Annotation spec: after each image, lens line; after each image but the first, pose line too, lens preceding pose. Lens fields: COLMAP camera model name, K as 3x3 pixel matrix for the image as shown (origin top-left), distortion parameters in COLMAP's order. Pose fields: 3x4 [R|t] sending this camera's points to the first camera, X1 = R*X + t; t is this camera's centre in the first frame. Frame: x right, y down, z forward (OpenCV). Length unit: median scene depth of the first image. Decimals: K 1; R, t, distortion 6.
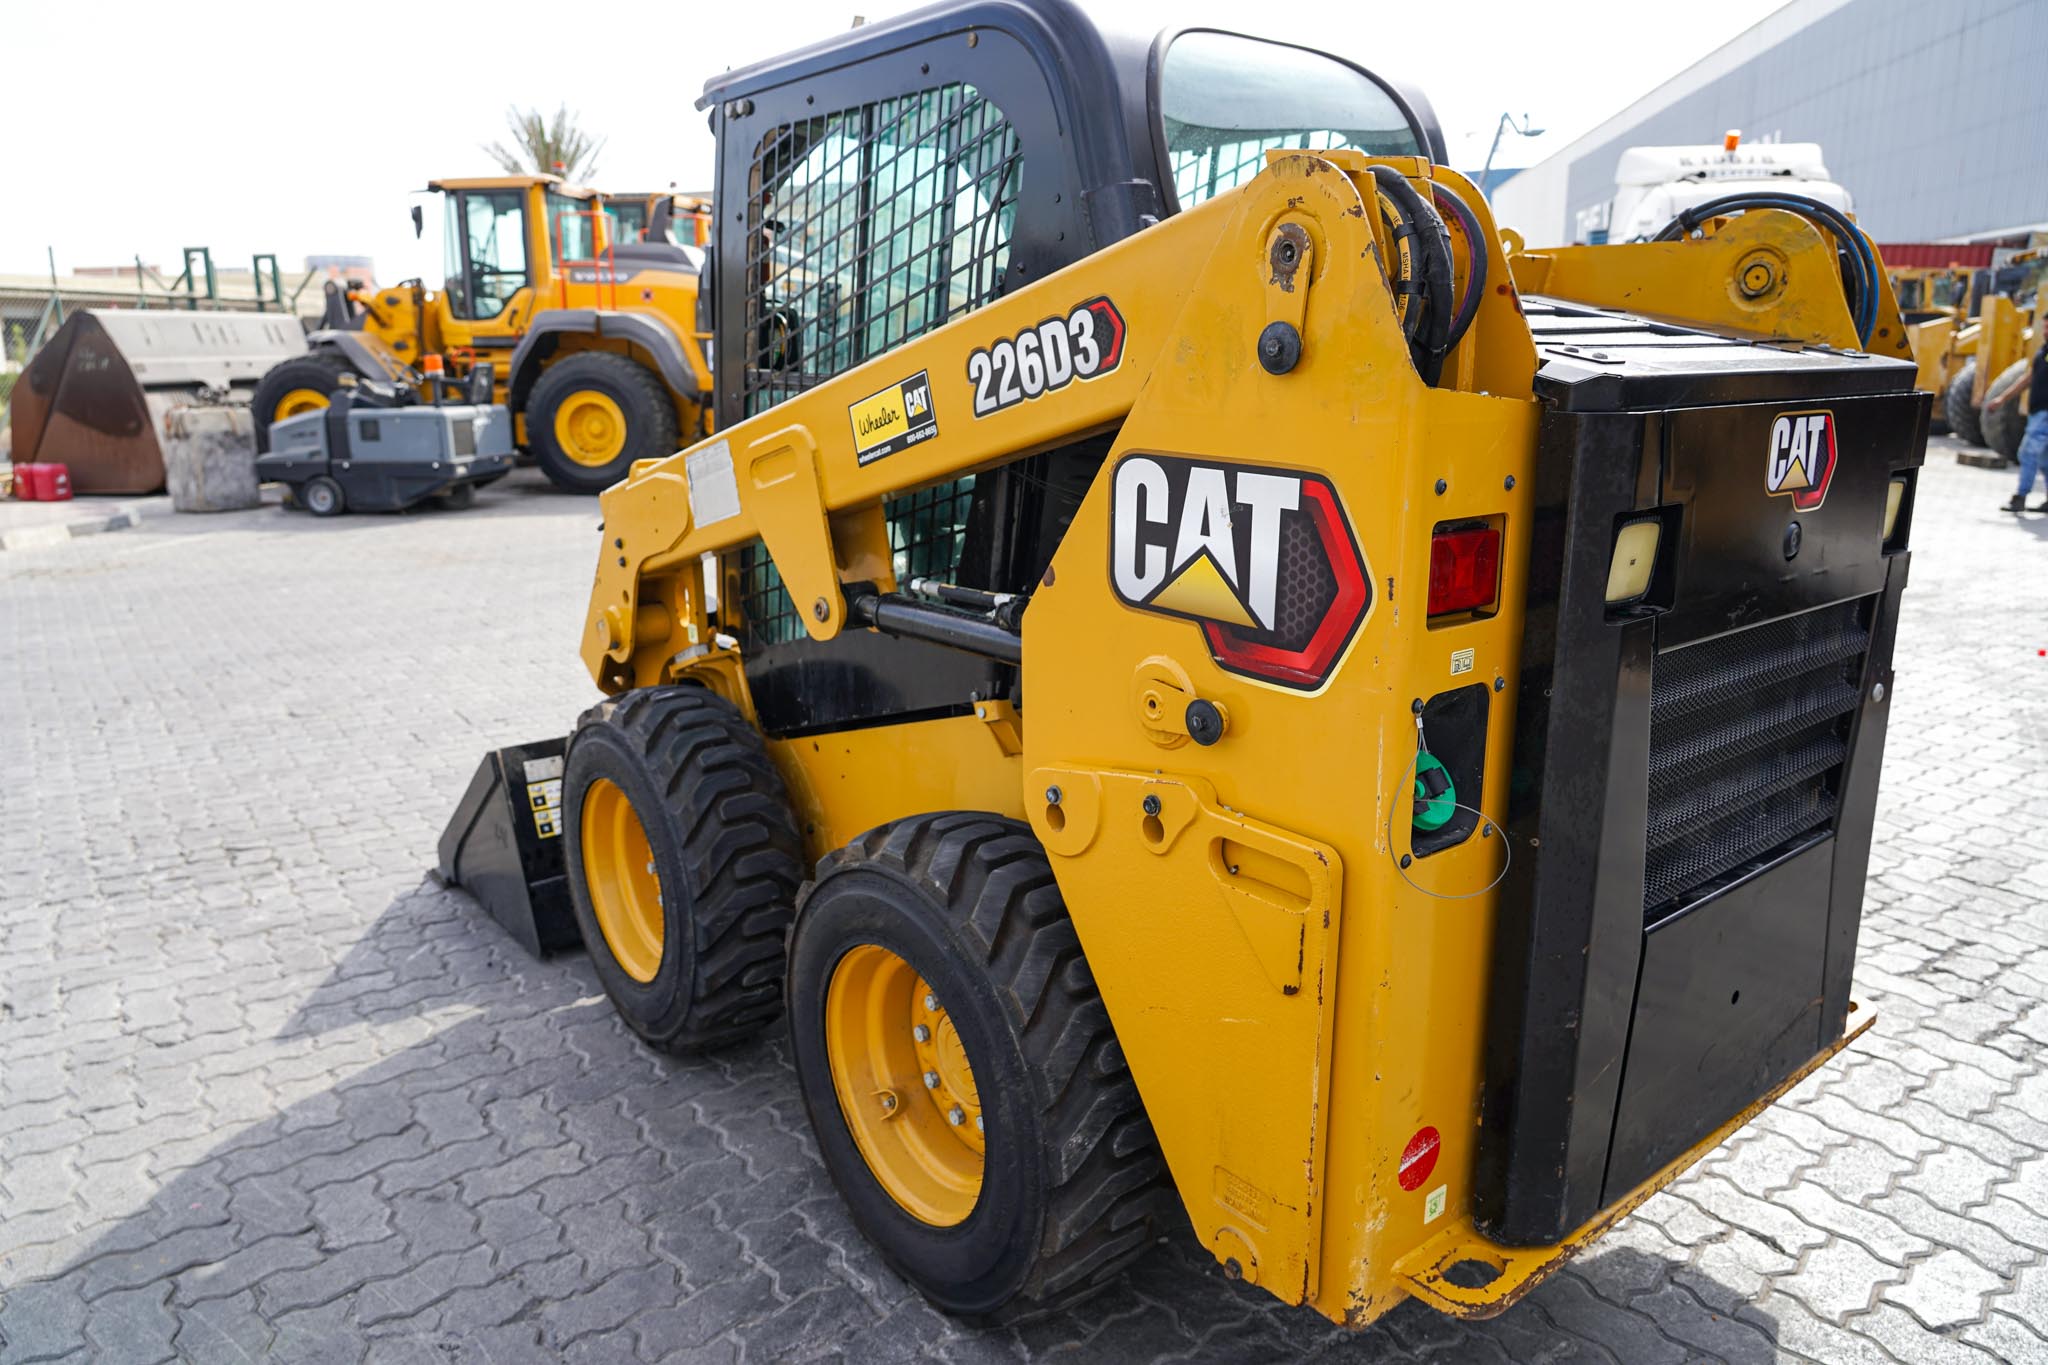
lens RADIAL K [[1391.3, 0, 1019.4], [0, 1391.3, 669.8], [0, 0, 1]] dist [-0.034539, 0.014531]
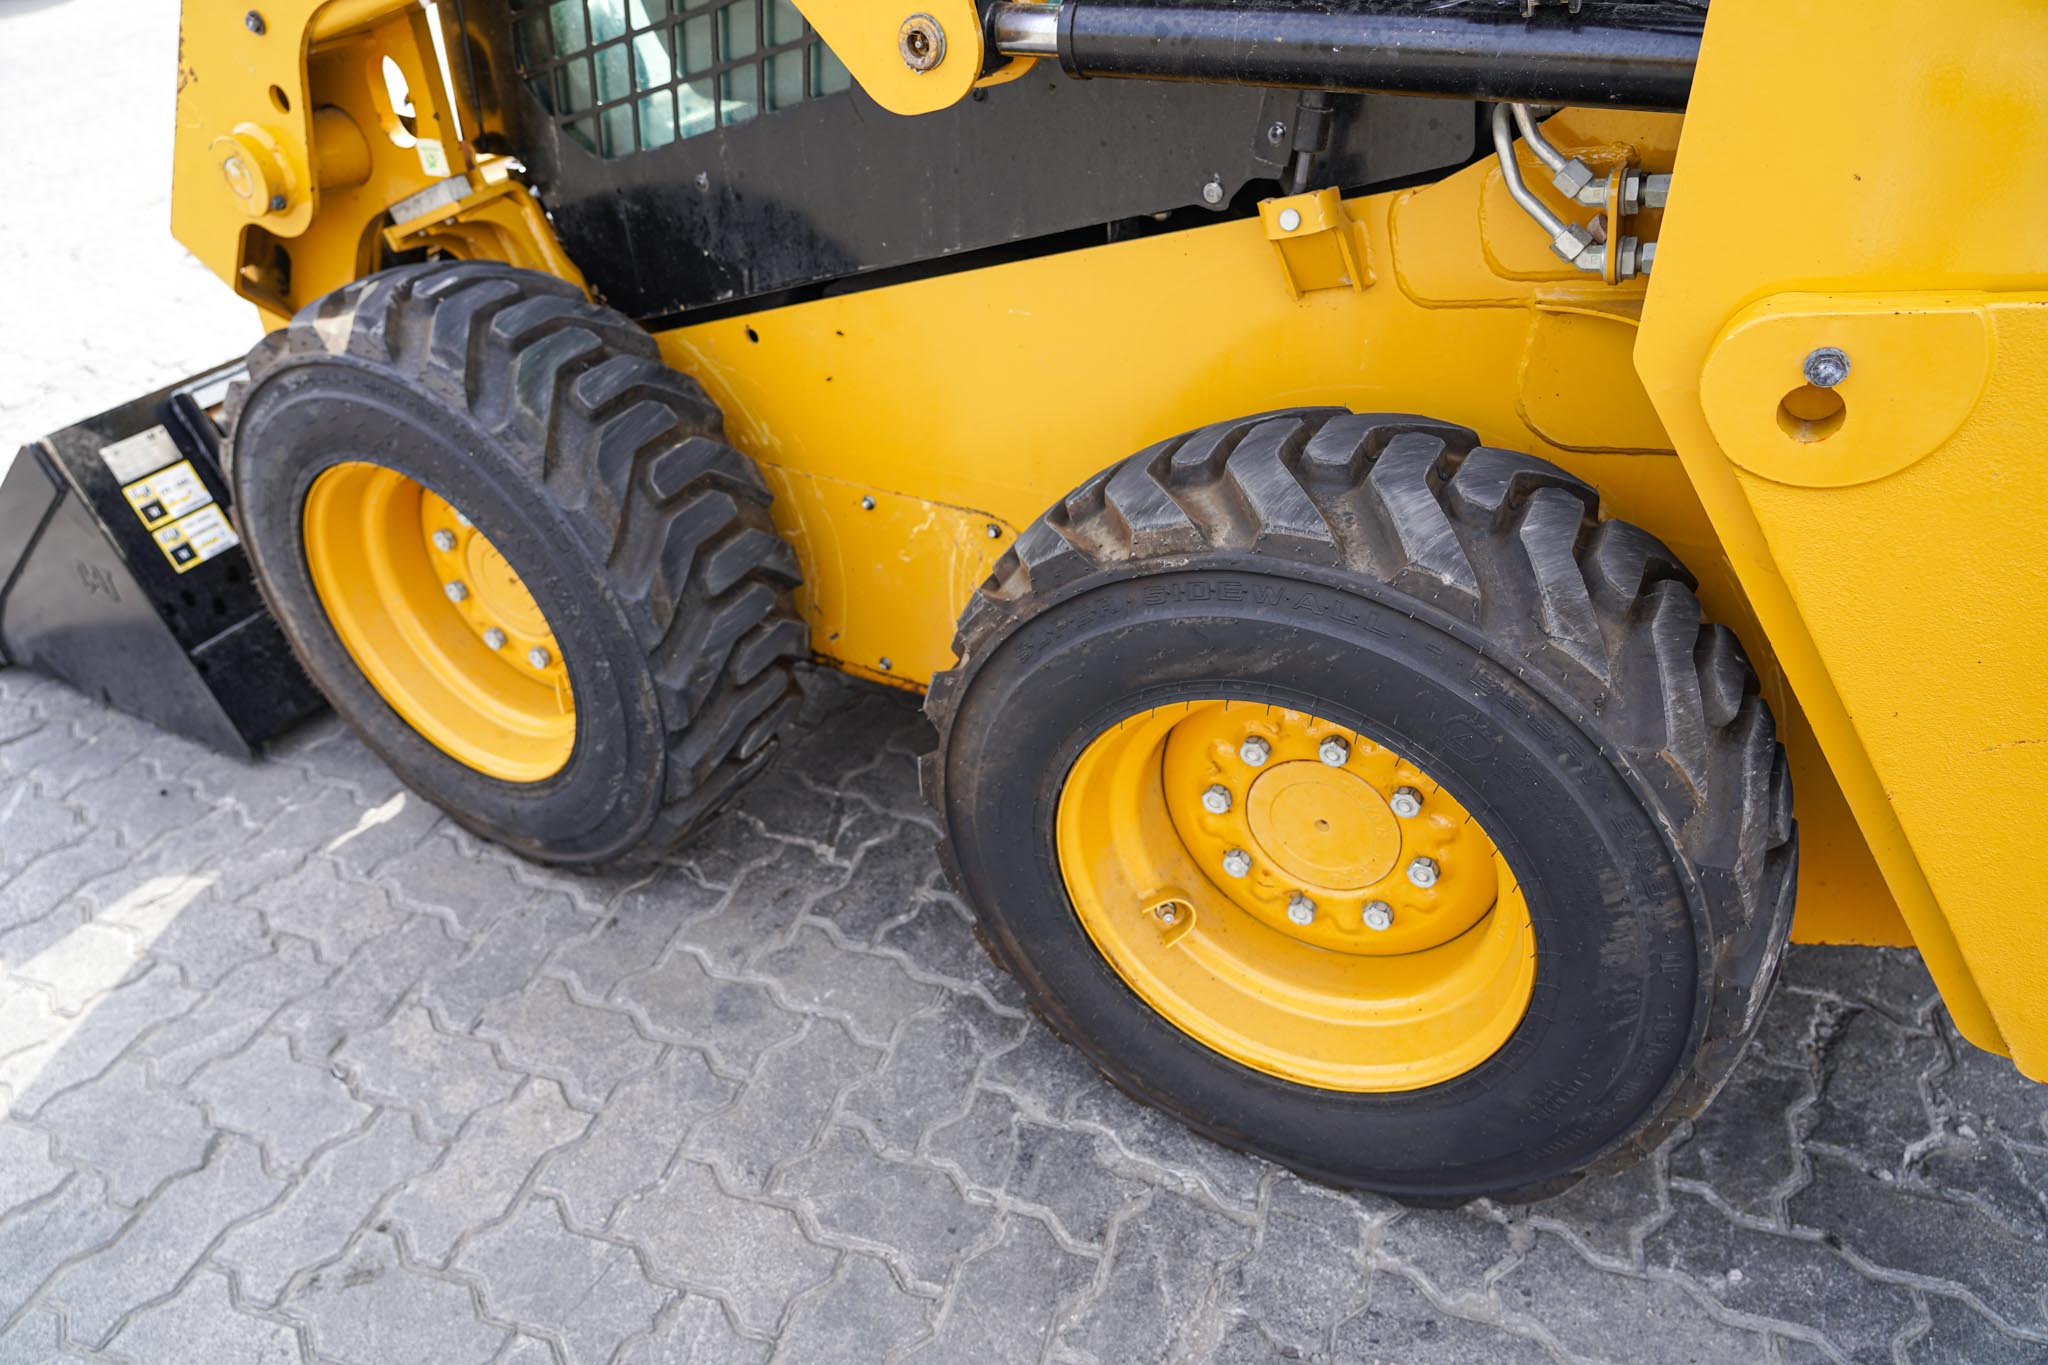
lens RADIAL K [[1391.3, 0, 1025.5], [0, 1391.3, 672.3], [0, 0, 1]] dist [-0.034539, 0.014531]
pose [[0.919975, -0.243769, 0.306957, -0.264917], [0.121063, 0.921517, 0.368985, -0.013403], [-0.372813, -0.302296, 0.877284, 0.445428]]
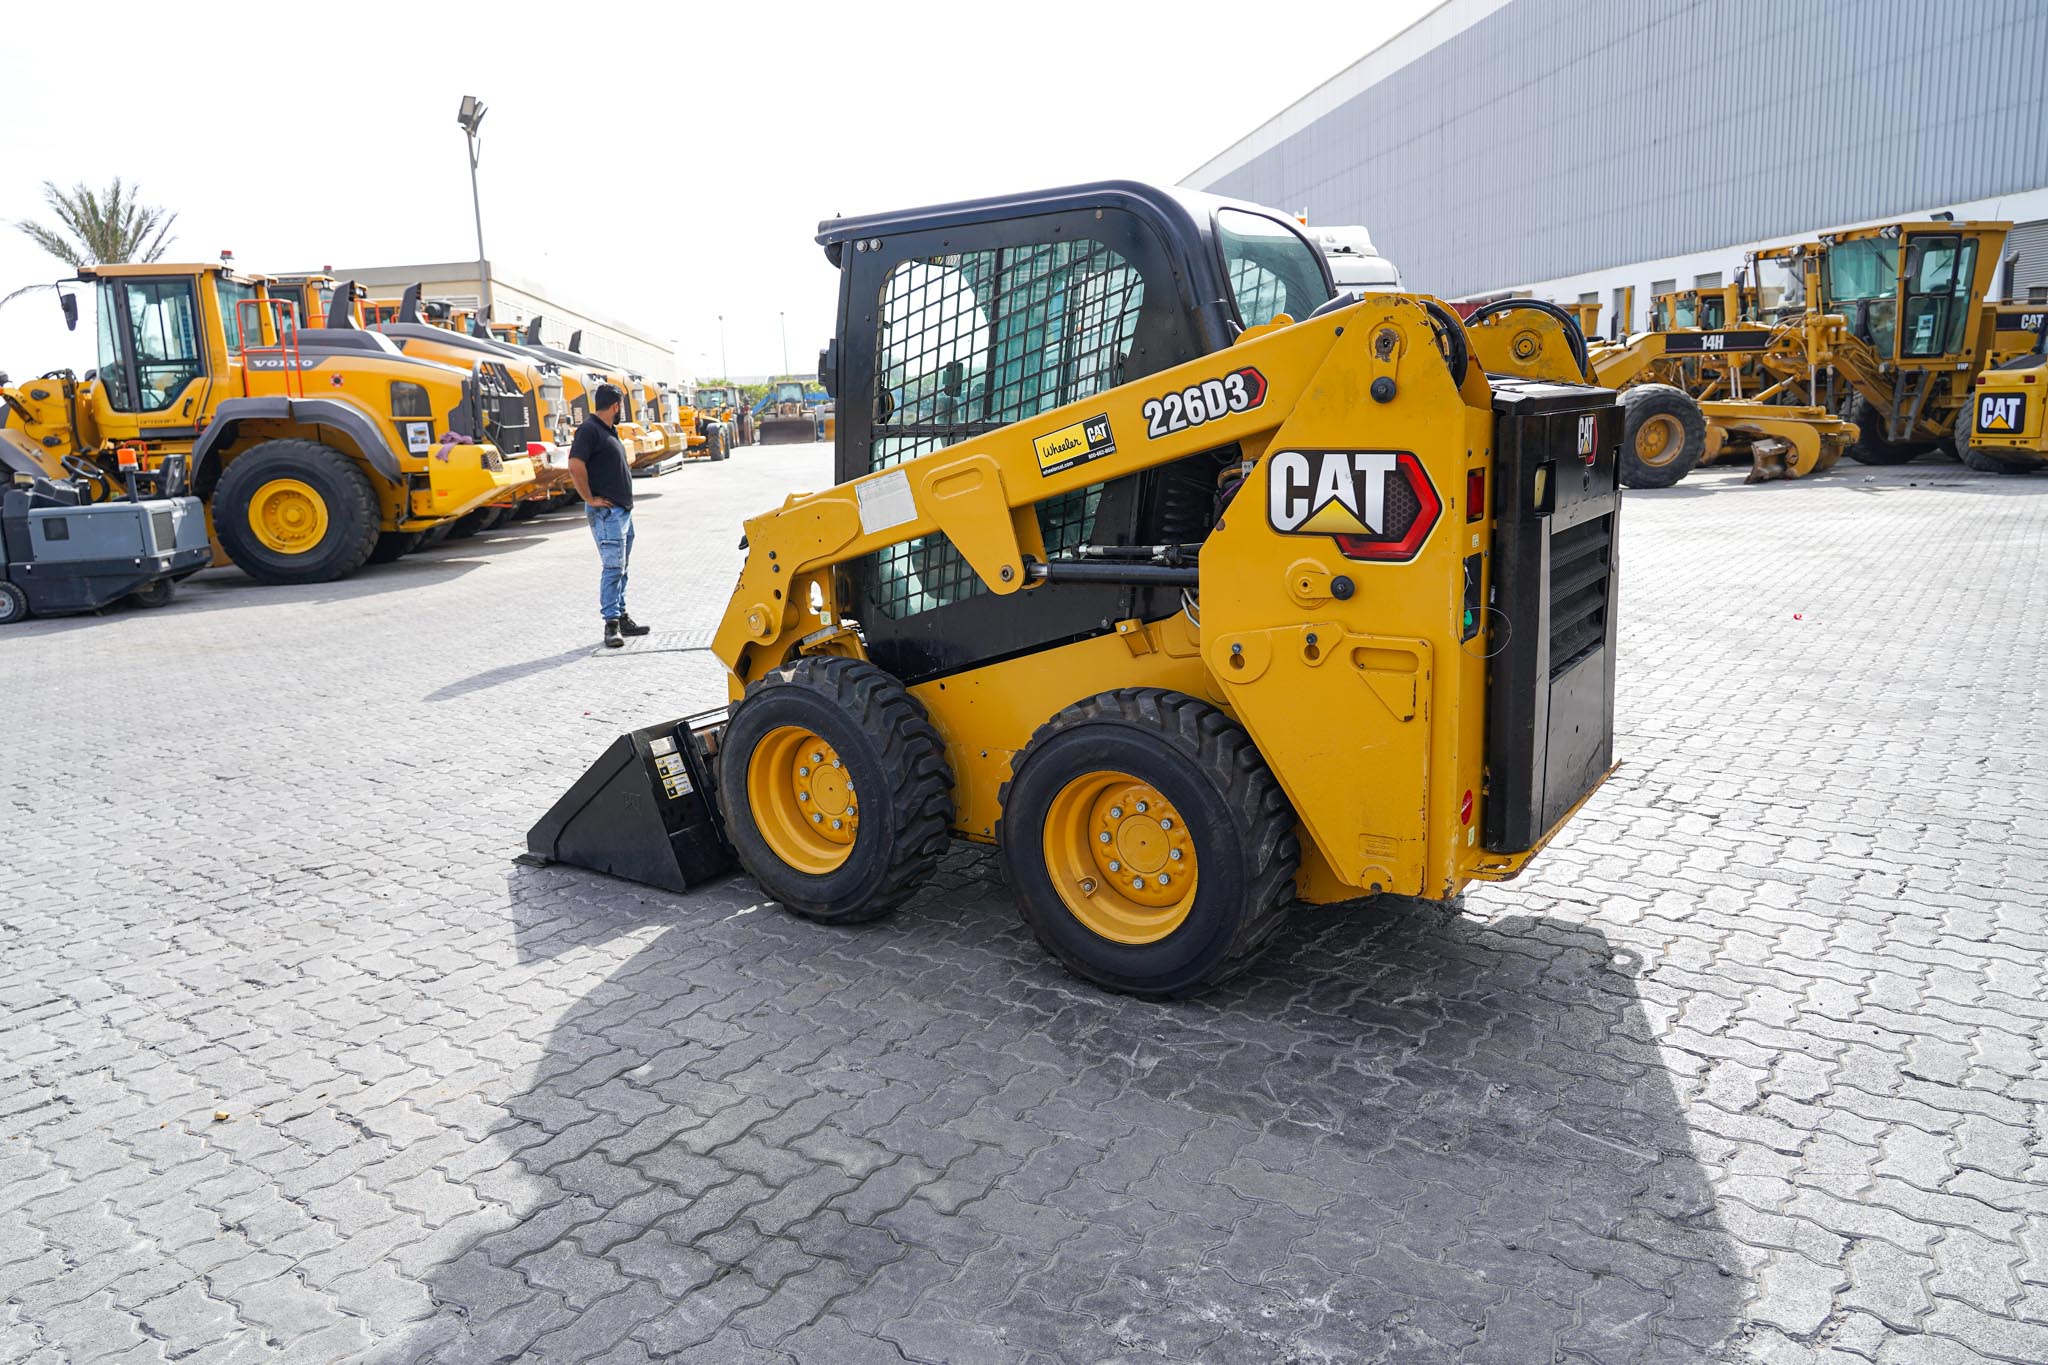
lens RADIAL K [[1391.3, 0, 1028.1], [0, 1391.3, 673.5], [0, 0, 1]] dist [-0.034539, 0.014531]
pose [[0.956125, -0.087503, 0.279586, -0.484368], [0.099882, 0.994538, -0.030310, 0.099760], [-0.275406, 0.056906, 0.959642, -0.408675]]
